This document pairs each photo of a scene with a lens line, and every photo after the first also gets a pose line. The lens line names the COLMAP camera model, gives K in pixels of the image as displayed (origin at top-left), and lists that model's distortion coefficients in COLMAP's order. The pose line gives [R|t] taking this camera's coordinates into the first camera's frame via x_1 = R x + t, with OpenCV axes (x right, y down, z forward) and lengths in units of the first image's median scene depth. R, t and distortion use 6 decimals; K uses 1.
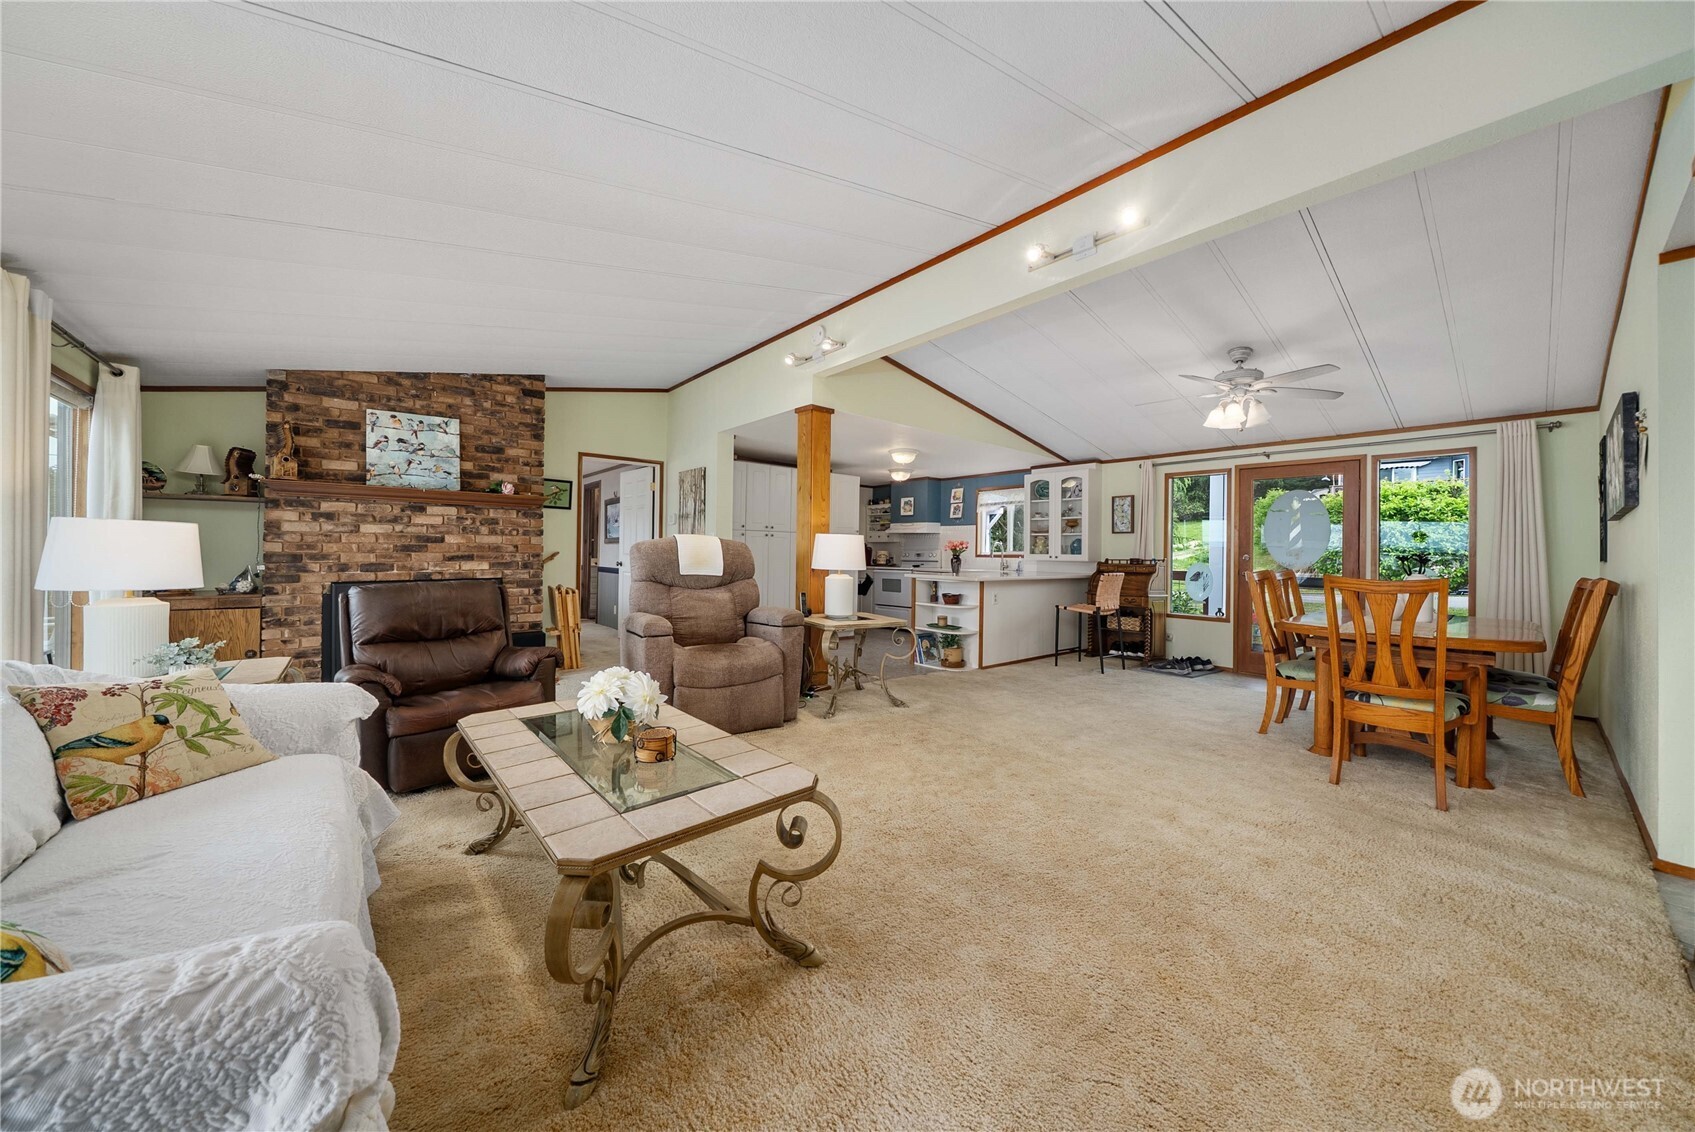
lens RADIAL K [[590.9, 0, 847.0], [0, 590.9, 546.8], [0, 0, 1]] dist [-0.006237, 0.000377]
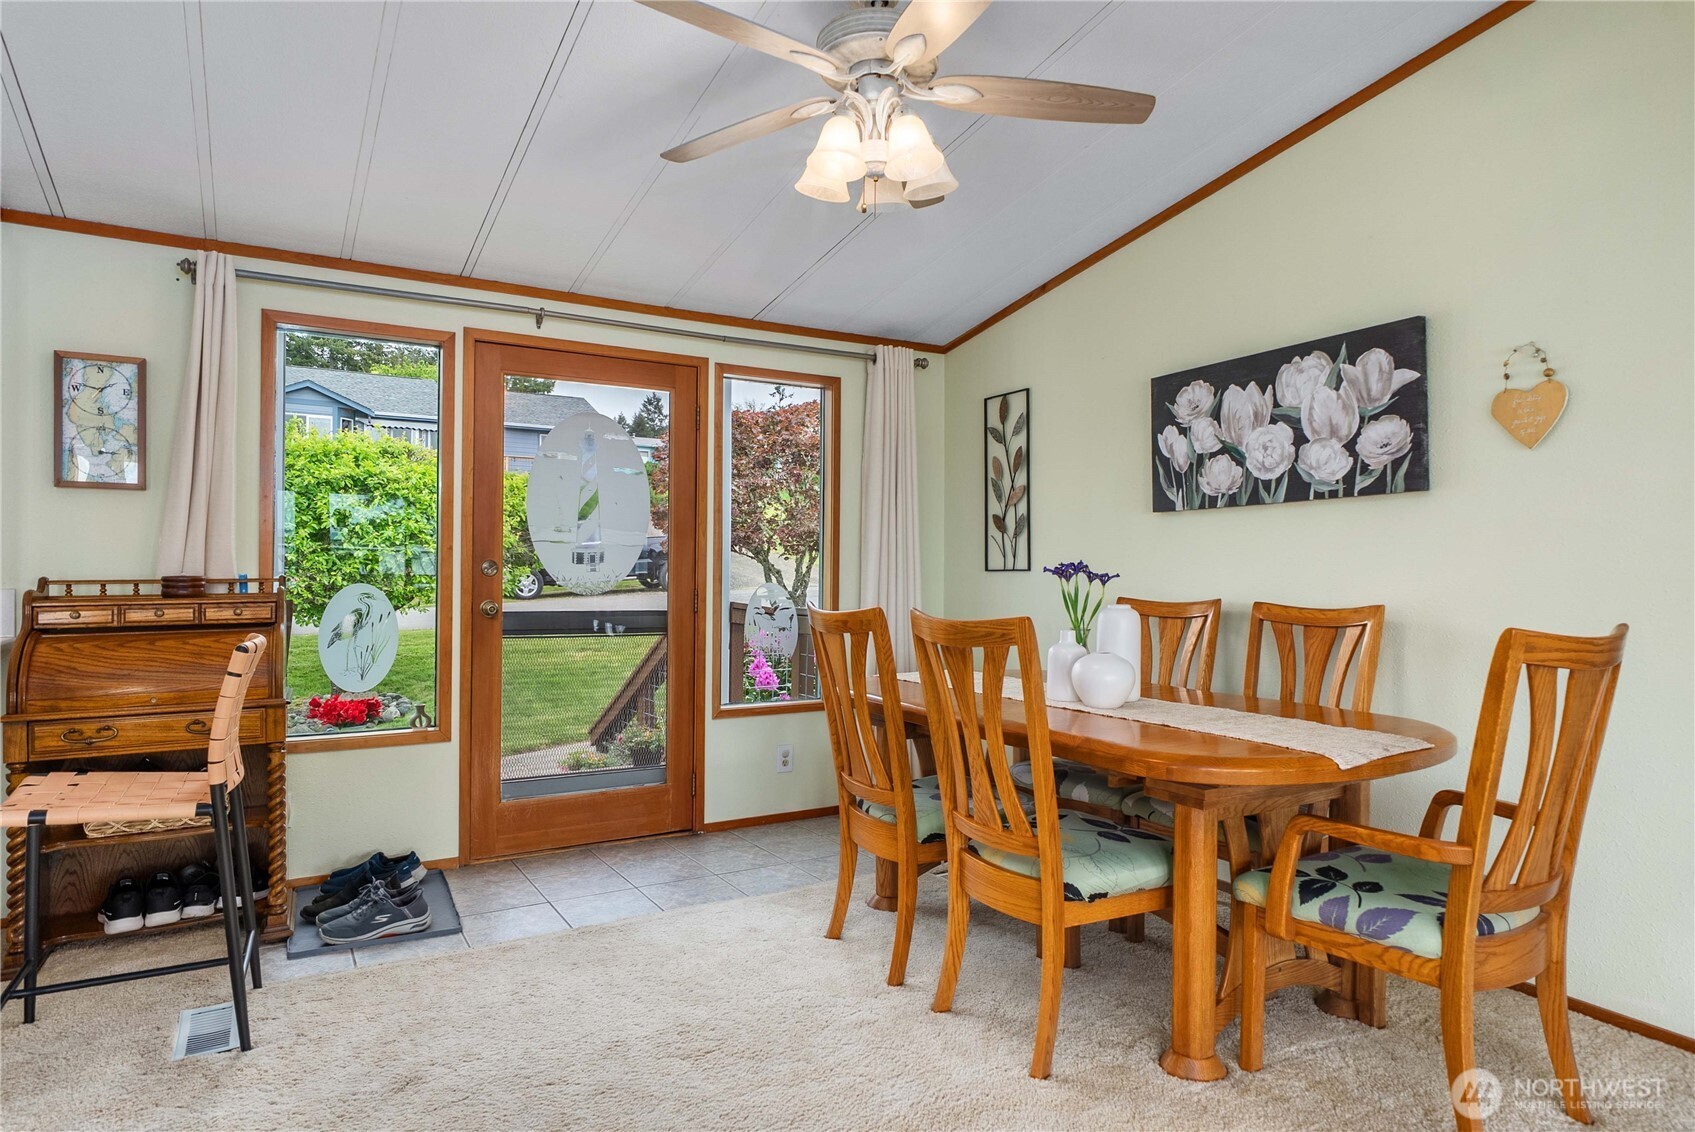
lens RADIAL K [[988.7, 0, 853.8], [0, 988.7, 564.5], [0, 0, 1]] dist [-0.001167, 0.000200]
pose [[0.165452, -0.016424, 0.986081, 0.077334], [-0.013162, 0.999736, 0.018860, 0.000288], [-0.986130, -0.016099, 0.165192, 0.767421]]
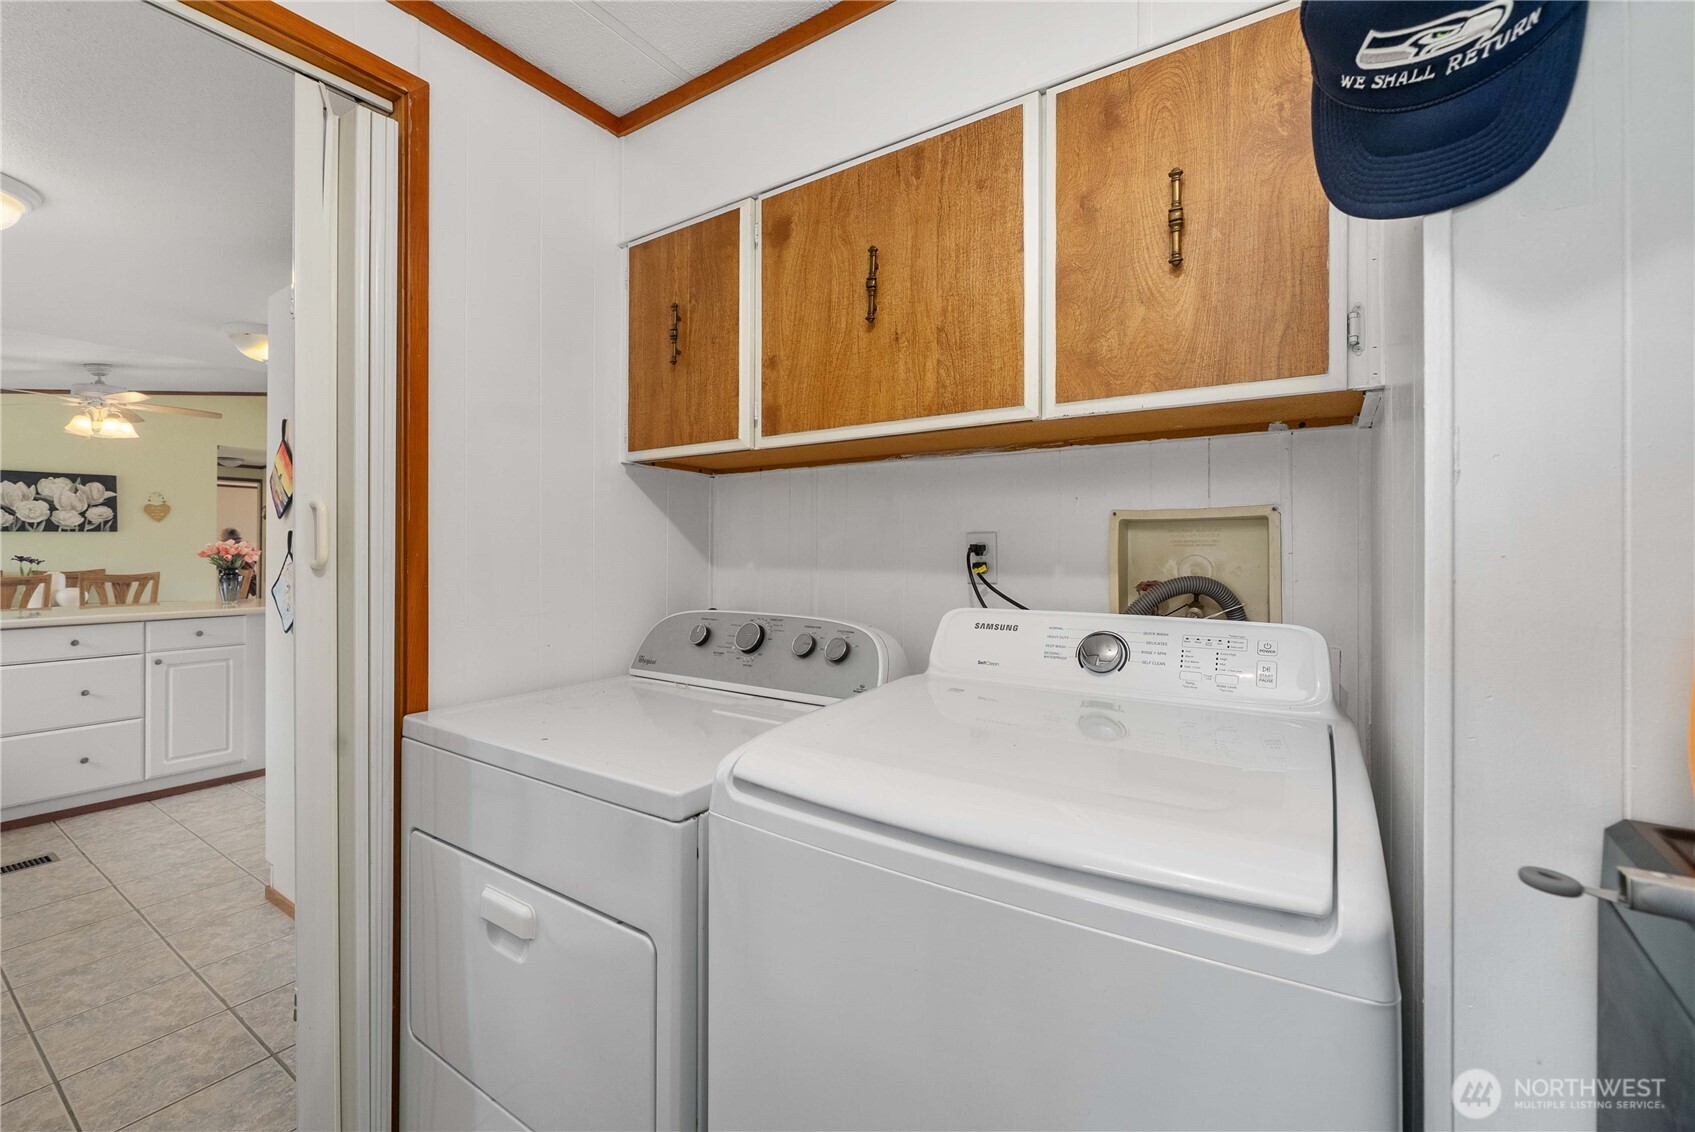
lens RADIAL K [[691.7, 0, 853.8], [0, 691.7, 546.2], [0, 0, 1]] dist [-0.007067, 0.000273]
pose [[-0.955936, -0.021035, -0.292819, -0.218613], [-0.014449, 0.999592, -0.024638, 0.001436], [0.293218, -0.019321, -0.955850, 2.129698]]
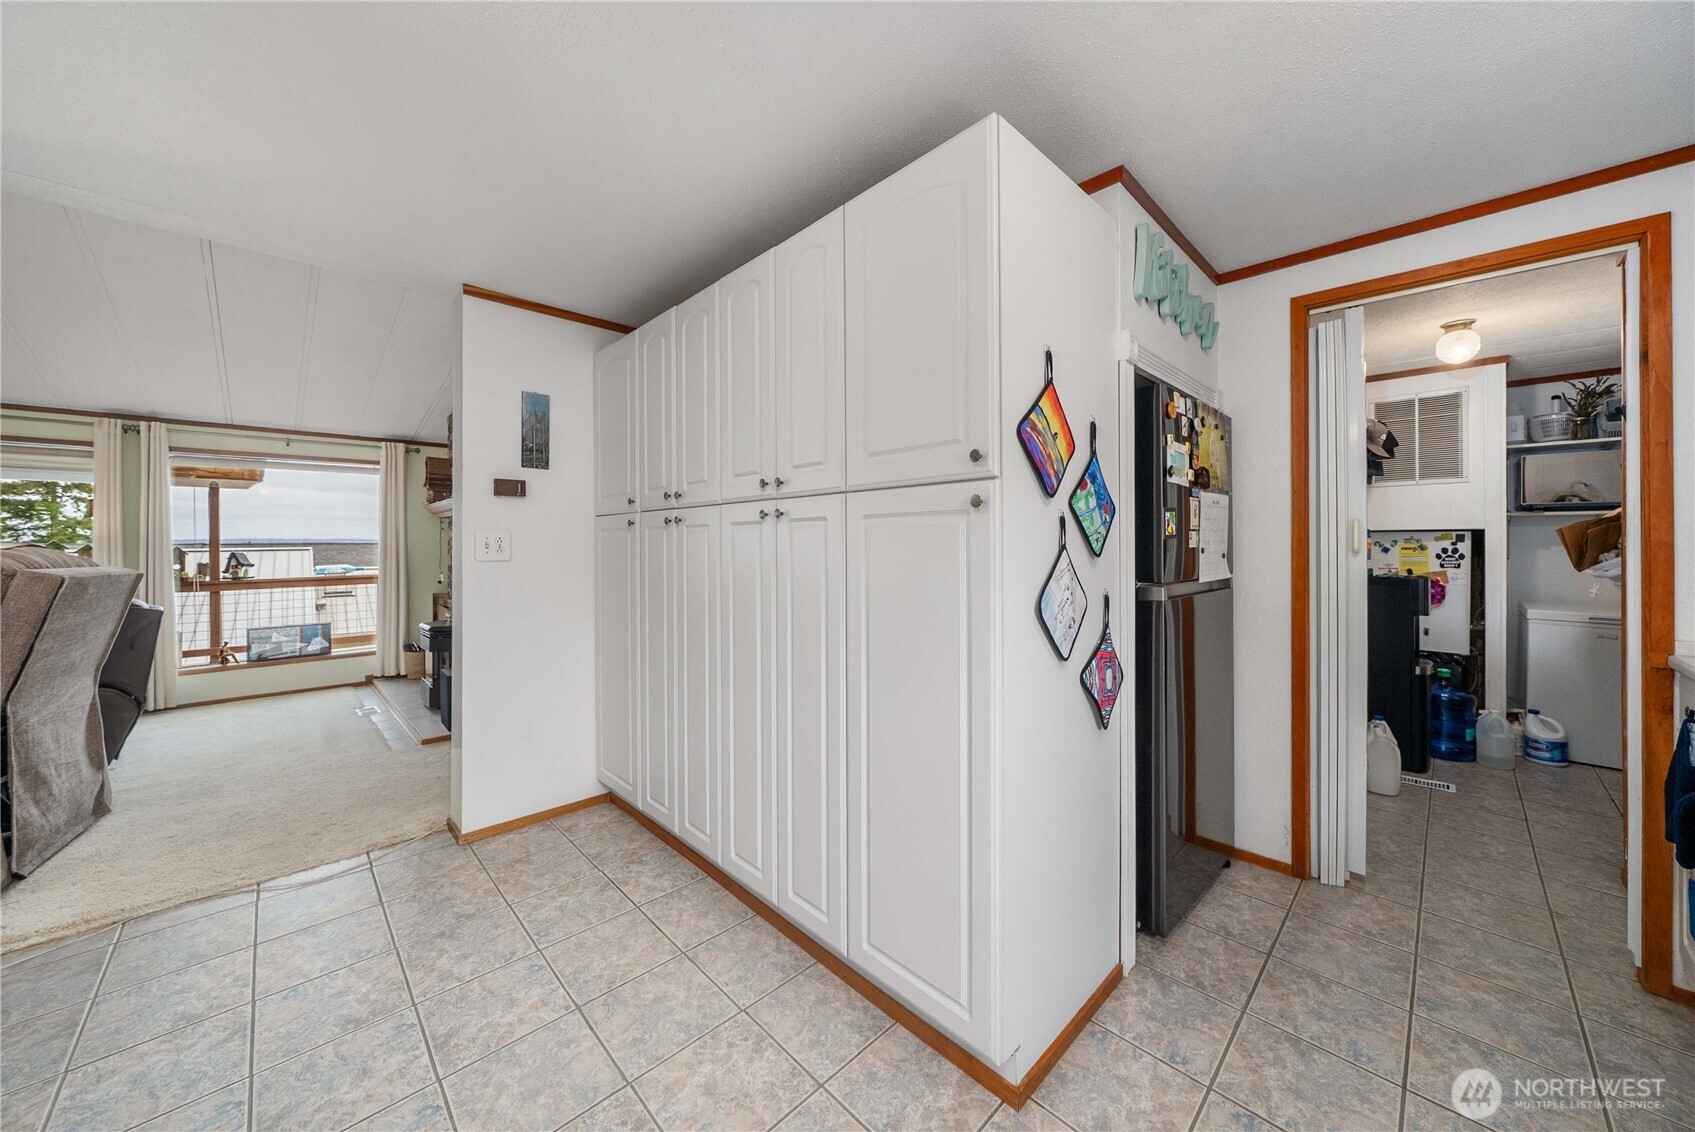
lens RADIAL K [[590.9, 0, 844.4], [0, 590.9, 544.9], [0, 0, 1]] dist [-0.006237, 0.000377]
pose [[0.071751, -0.016072, -0.997293, 0.271867], [0.014859, 0.999776, -0.015043, 0.000193], [0.997312, -0.013740, 0.071974, 1.465856]]
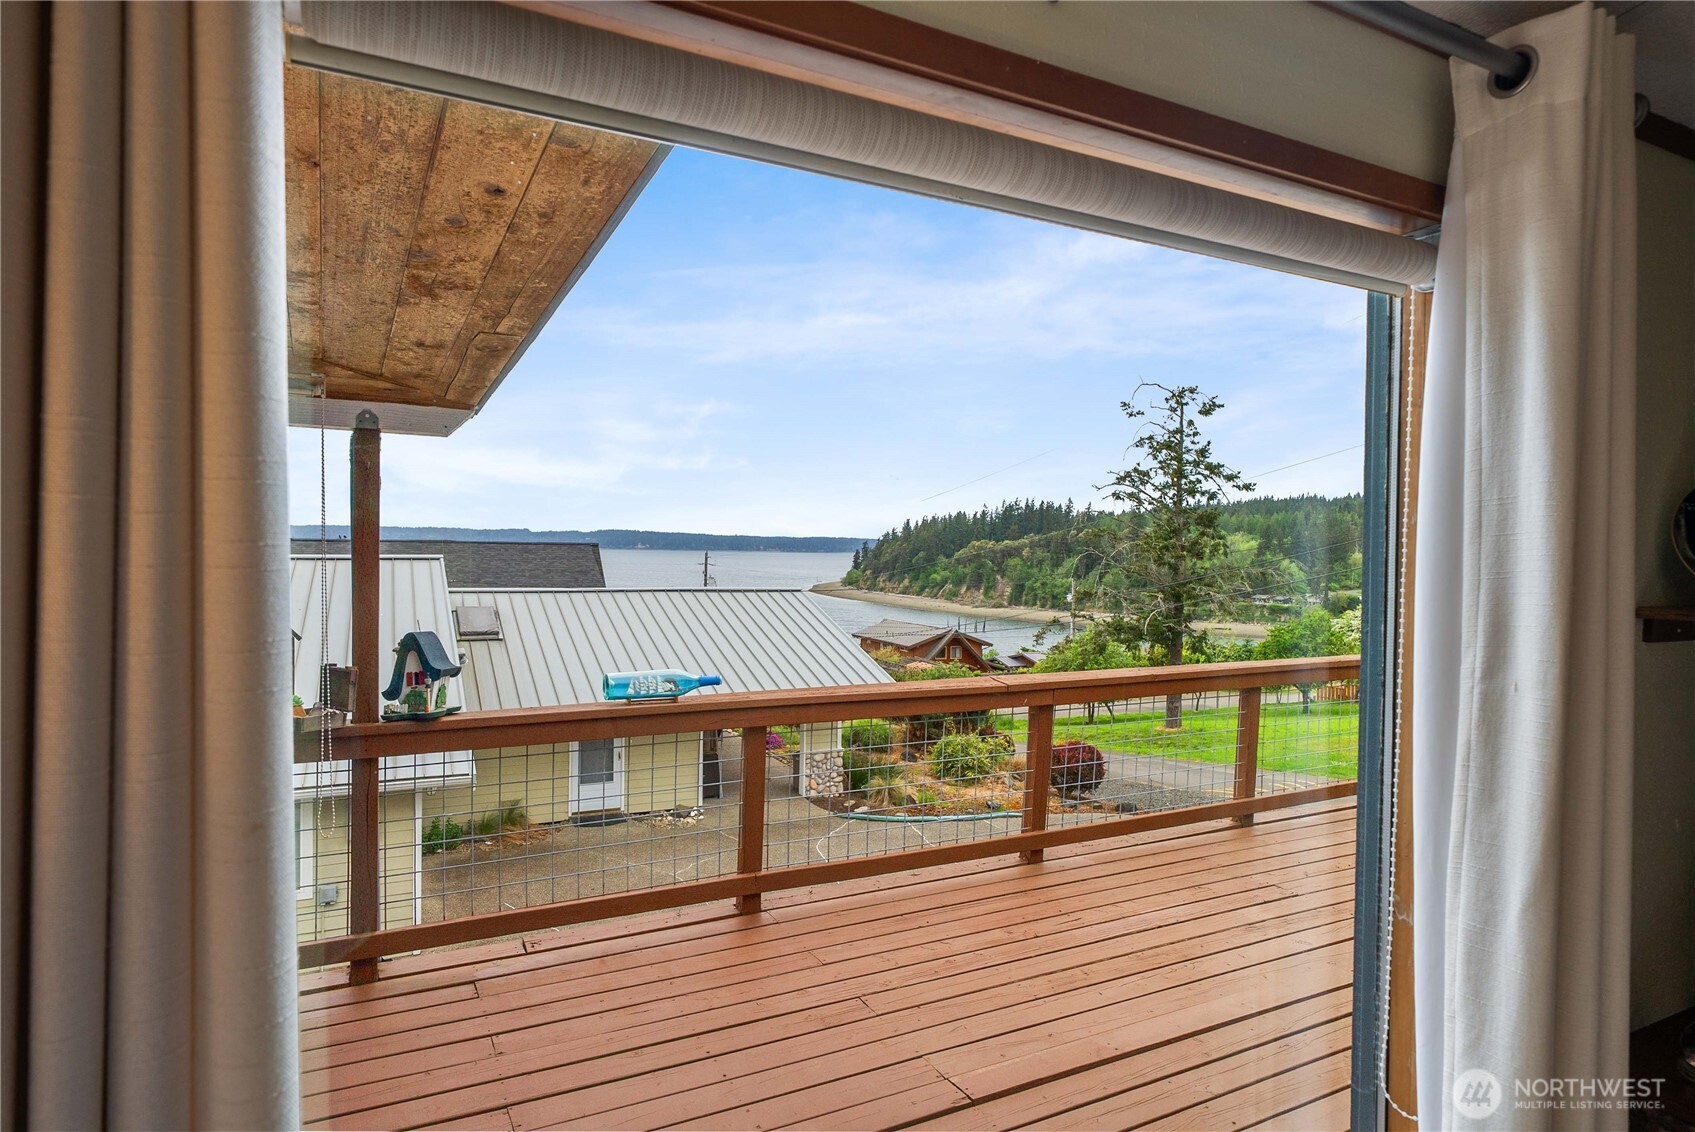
lens RADIAL K [[936.6, 0, 861.0], [0, 936.6, 561.8], [0, 0, 1]] dist [-0.001036, 0.000248]
pose [[-0.215213, -0.002637, -0.976564, -0.610300], [-0.017327, 0.999849, 0.001119, -0.086480], [0.976413, 0.017162, -0.215226, 0.595419]]
